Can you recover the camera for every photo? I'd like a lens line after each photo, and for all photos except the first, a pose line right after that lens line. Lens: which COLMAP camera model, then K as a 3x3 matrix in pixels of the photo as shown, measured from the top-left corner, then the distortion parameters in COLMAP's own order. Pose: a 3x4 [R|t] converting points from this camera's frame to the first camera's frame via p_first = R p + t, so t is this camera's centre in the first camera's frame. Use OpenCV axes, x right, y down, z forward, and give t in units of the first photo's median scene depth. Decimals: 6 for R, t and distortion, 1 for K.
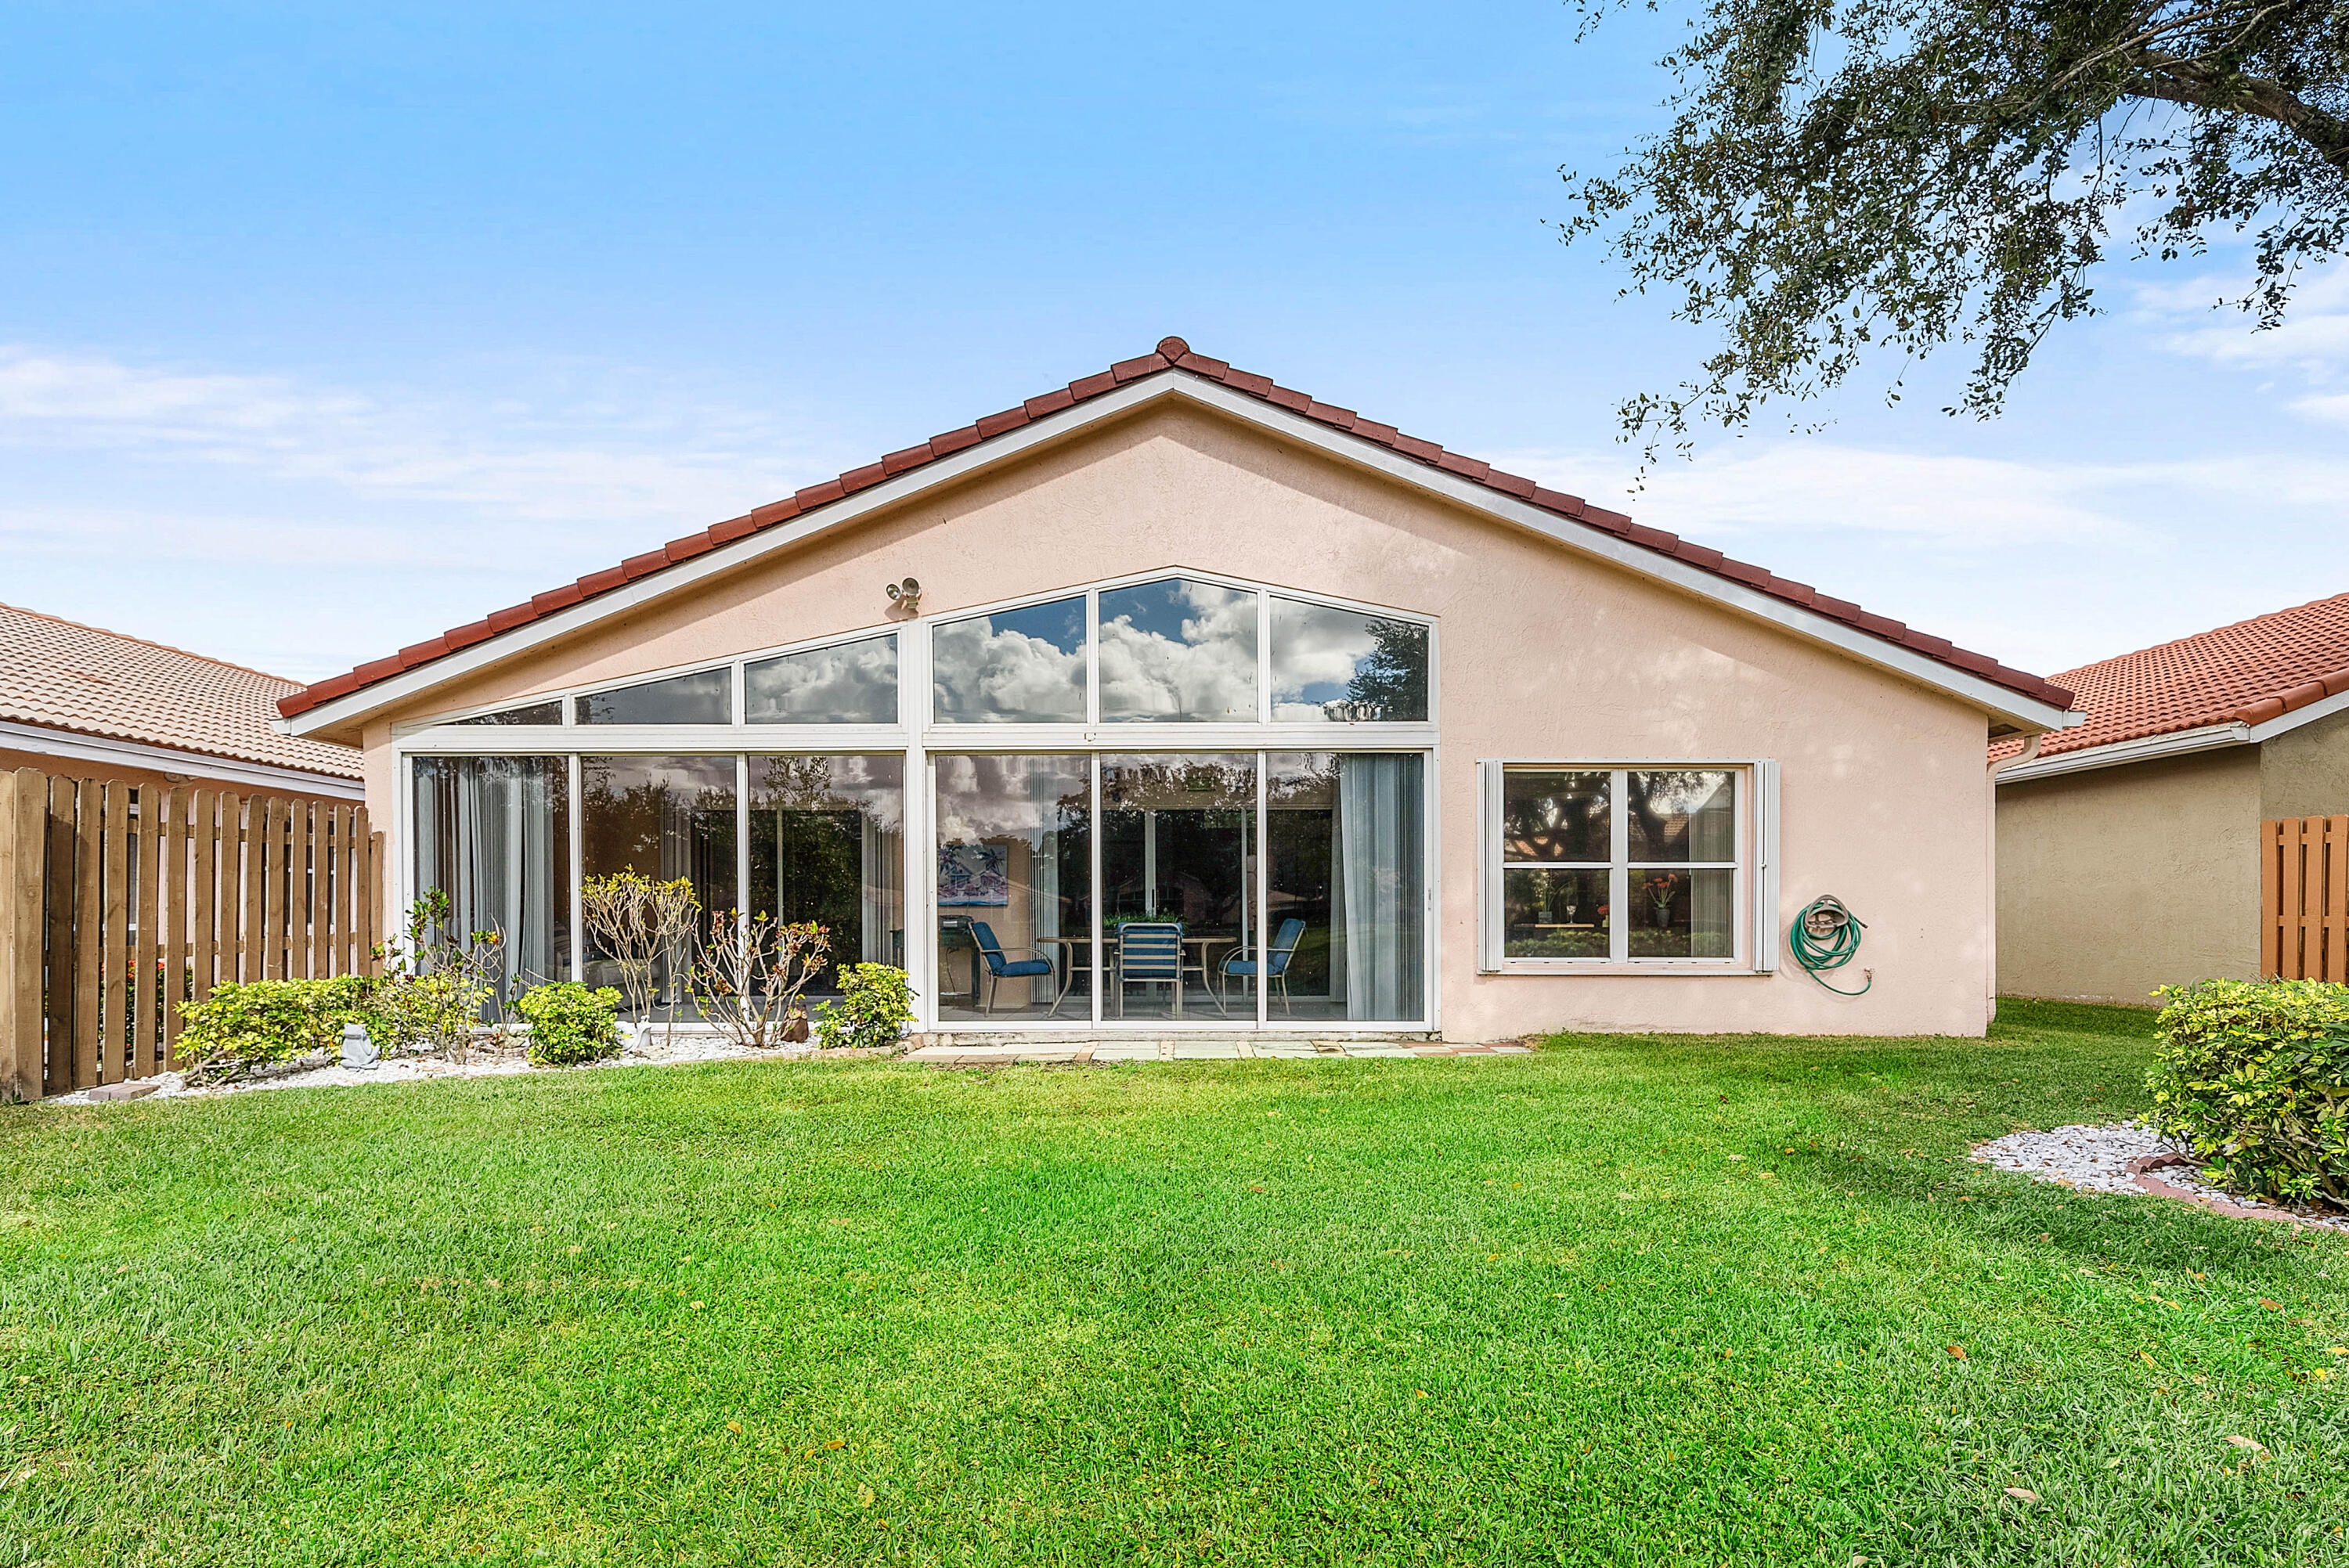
lens RADIAL K [[1202.3, 0, 1184.3], [0, 1202.3, 778.4], [0, 0, 1]] dist [-0.002209, -0.000575]
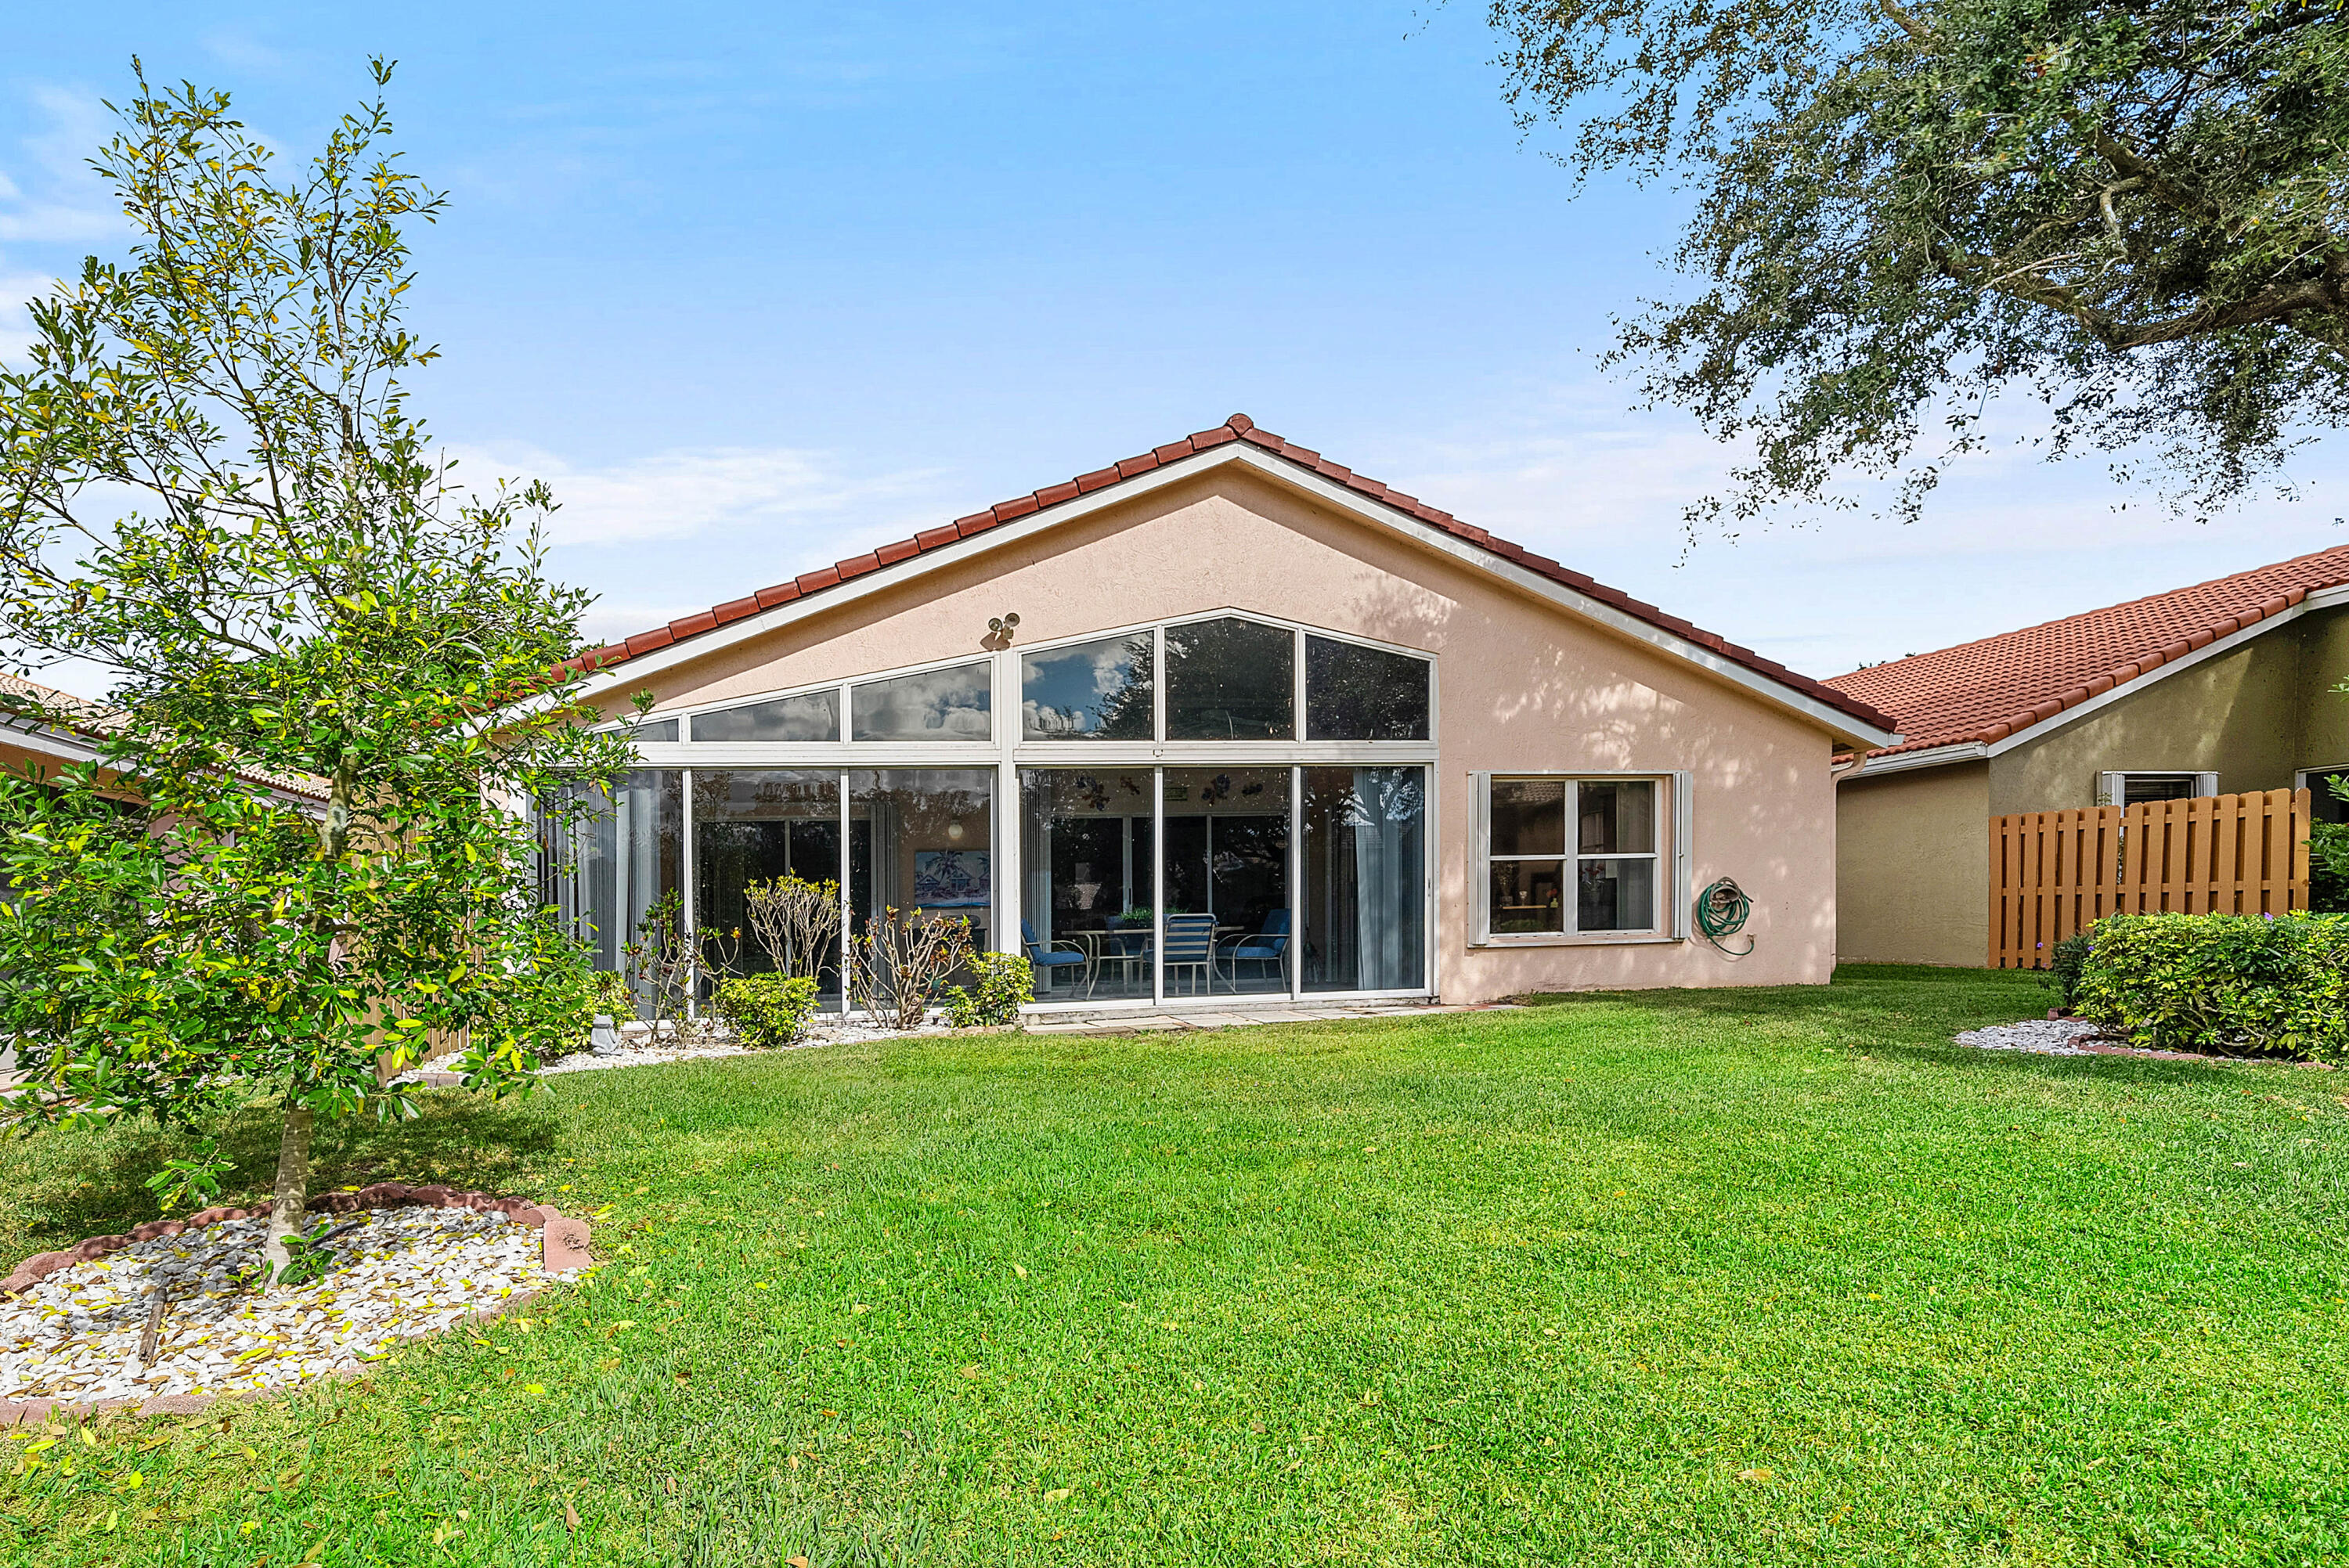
lens RADIAL K [[1163.2, 0, 1165.4], [0, 1163.2, 798.7], [0, 0, 1]] dist [-0.001799, 0.001695]
pose [[0.982268, -0.006681, 0.187361, -0.278423], [0.005347, 0.999957, 0.007623, 0.000614], [-0.187404, -0.006486, 0.982262, -0.101738]]
